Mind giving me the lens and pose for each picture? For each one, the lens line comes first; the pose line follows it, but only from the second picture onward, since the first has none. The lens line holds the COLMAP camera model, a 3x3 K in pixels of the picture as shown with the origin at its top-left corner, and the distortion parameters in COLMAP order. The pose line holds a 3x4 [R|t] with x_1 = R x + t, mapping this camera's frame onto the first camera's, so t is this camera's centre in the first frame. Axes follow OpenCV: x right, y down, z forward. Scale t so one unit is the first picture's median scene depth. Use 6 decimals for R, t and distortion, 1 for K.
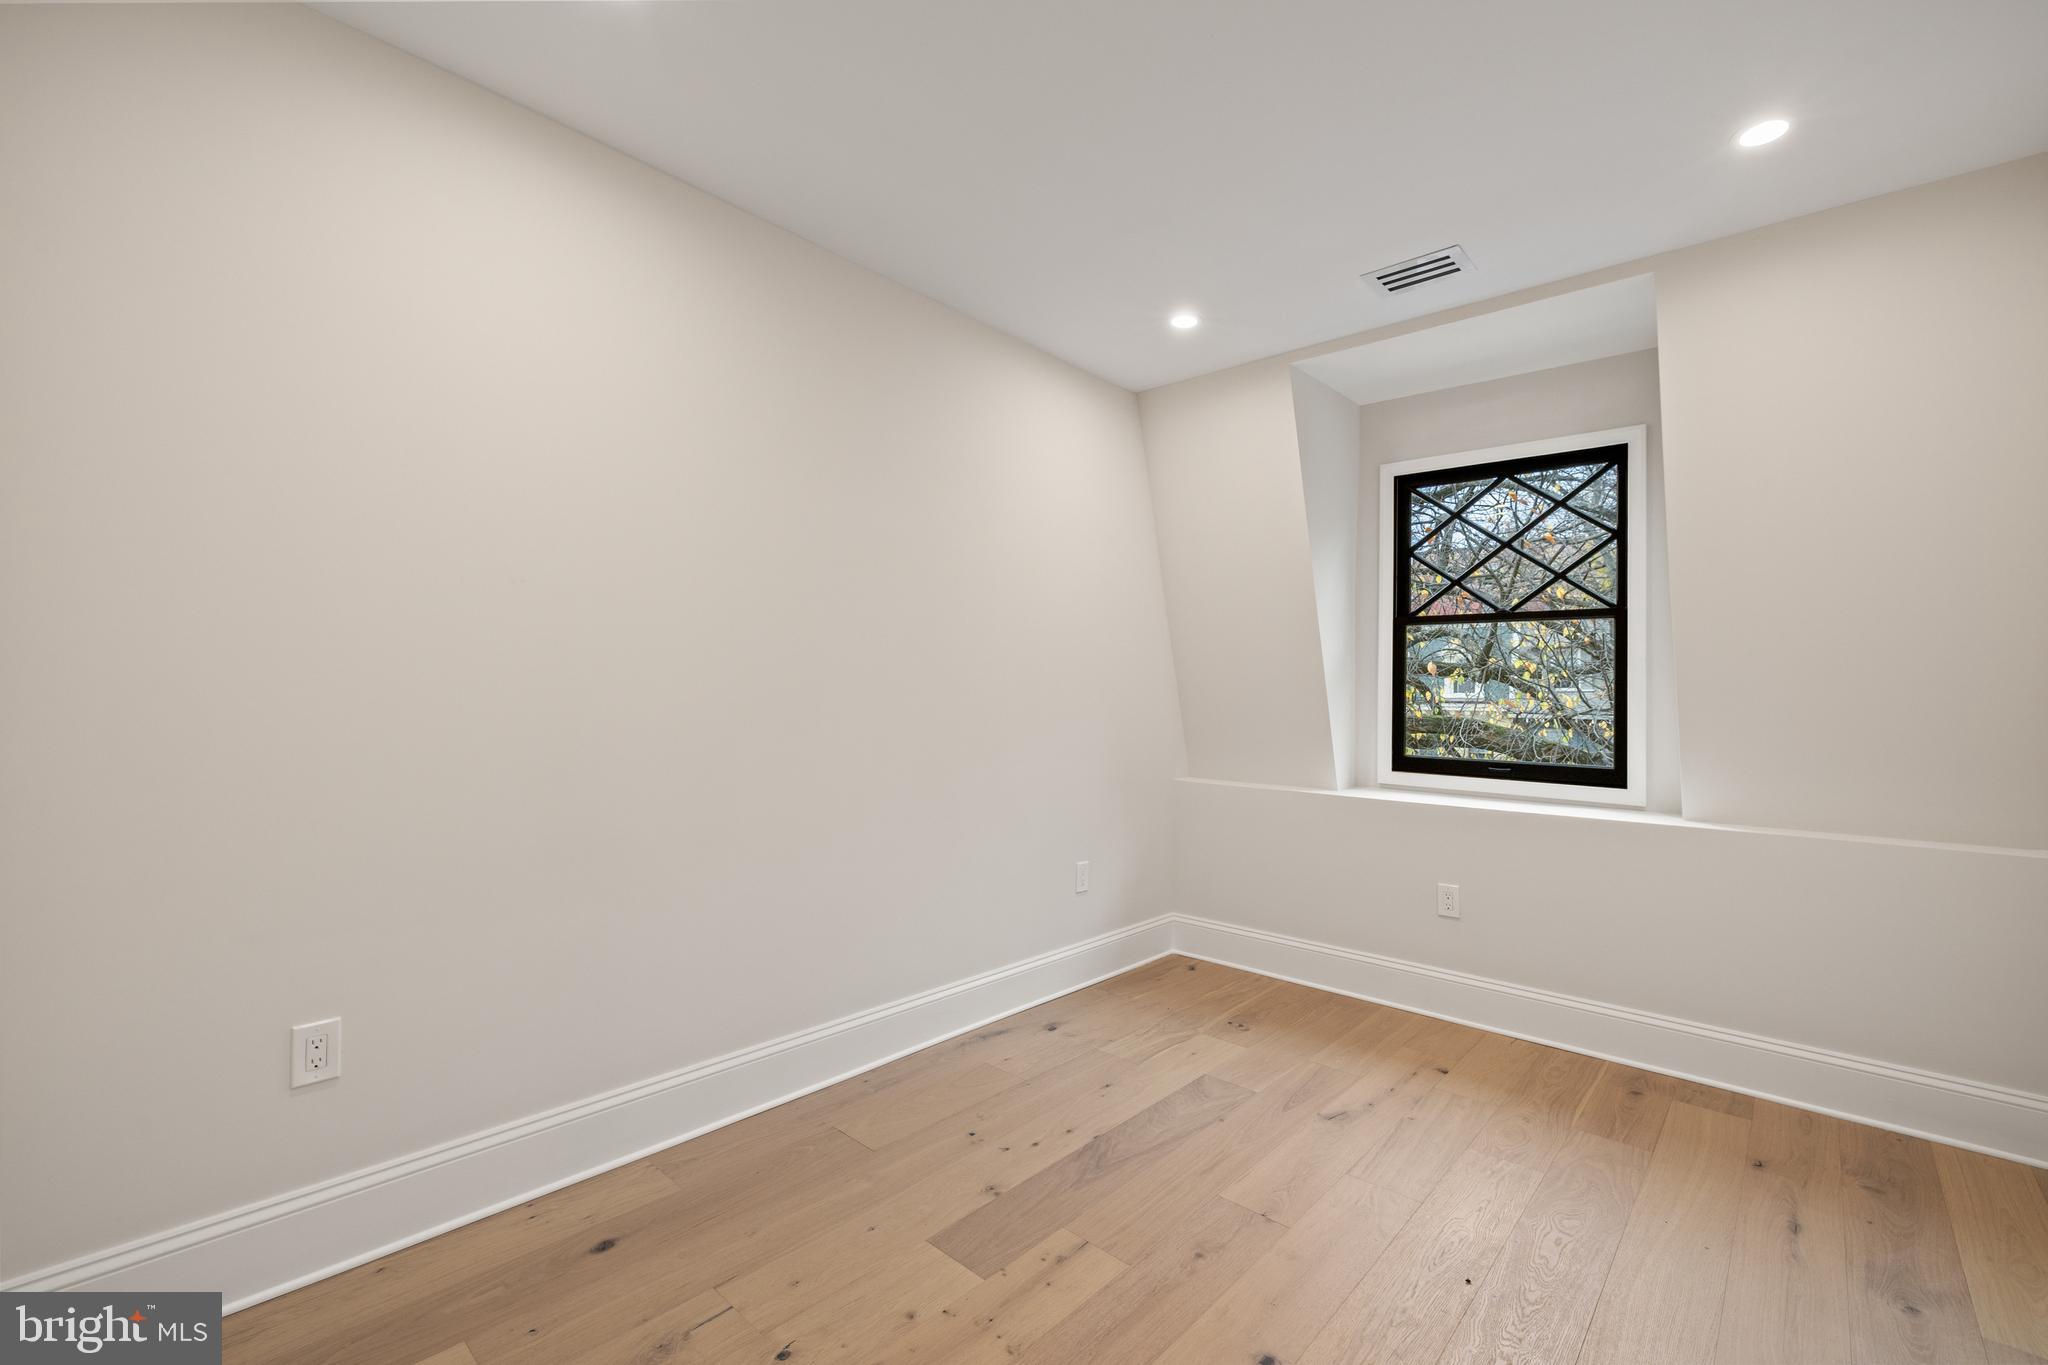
lens RADIAL K [[848.2, 0, 1024.0], [0, 848.2, 682.5], [0, 0, 1]] dist [0.017562, -0.000066]
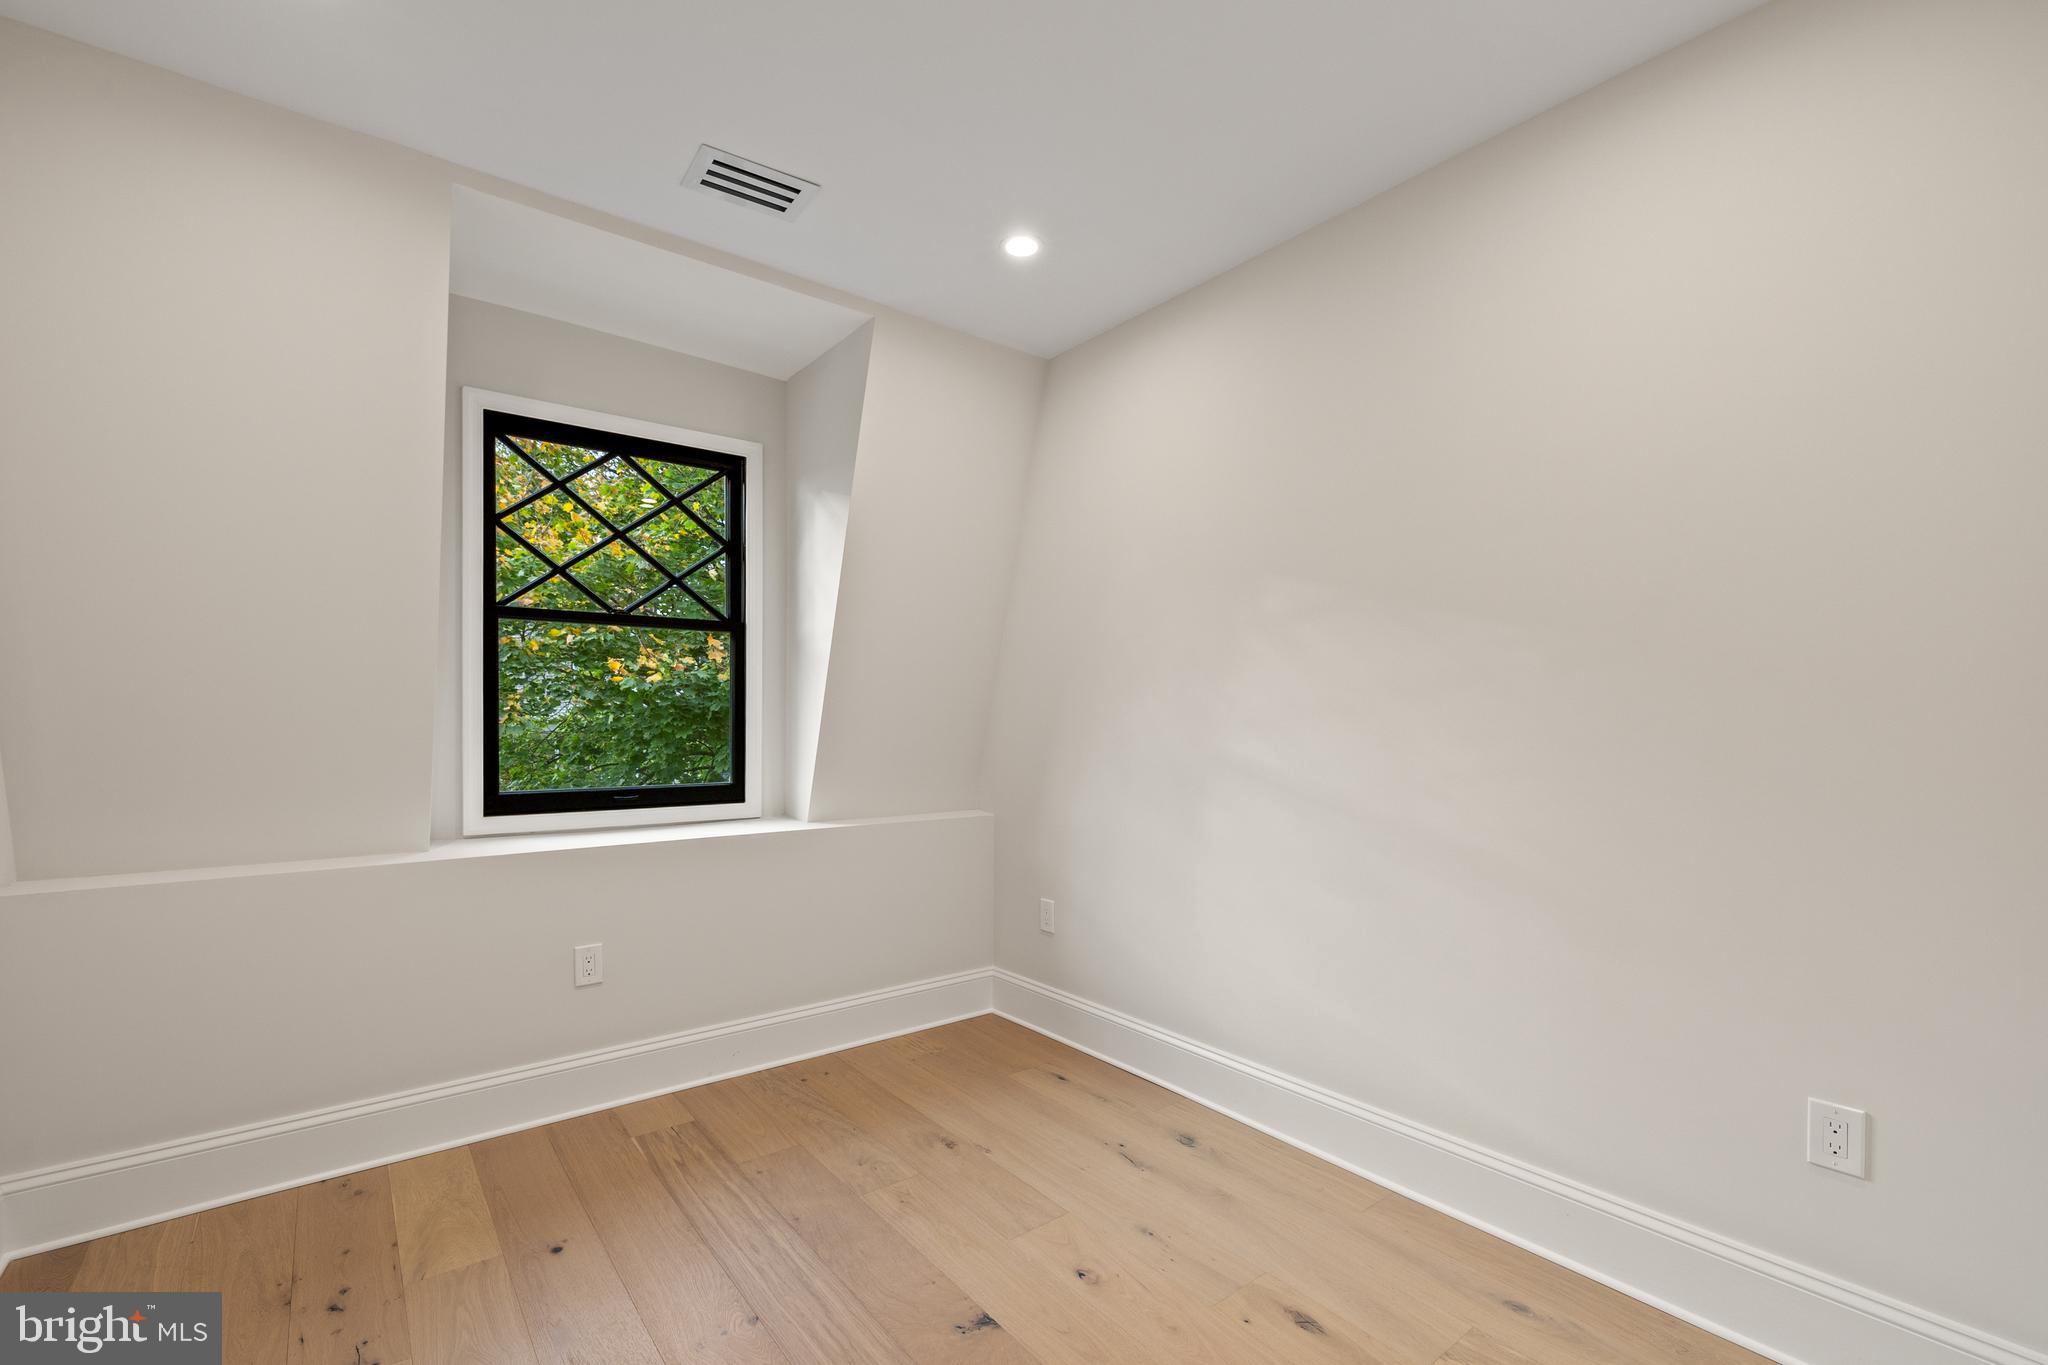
lens RADIAL K [[918.4, 0, 1019.9], [0, 918.4, 720.1], [0, 0, 1]] dist [0.021398, 0.000272]
pose [[0.209106, -0.012641, 0.977811, -0.256799], [-0.003507, 0.999900, 0.013677, 0.010759], [-0.977887, -0.006289, 0.209040, 0.414108]]
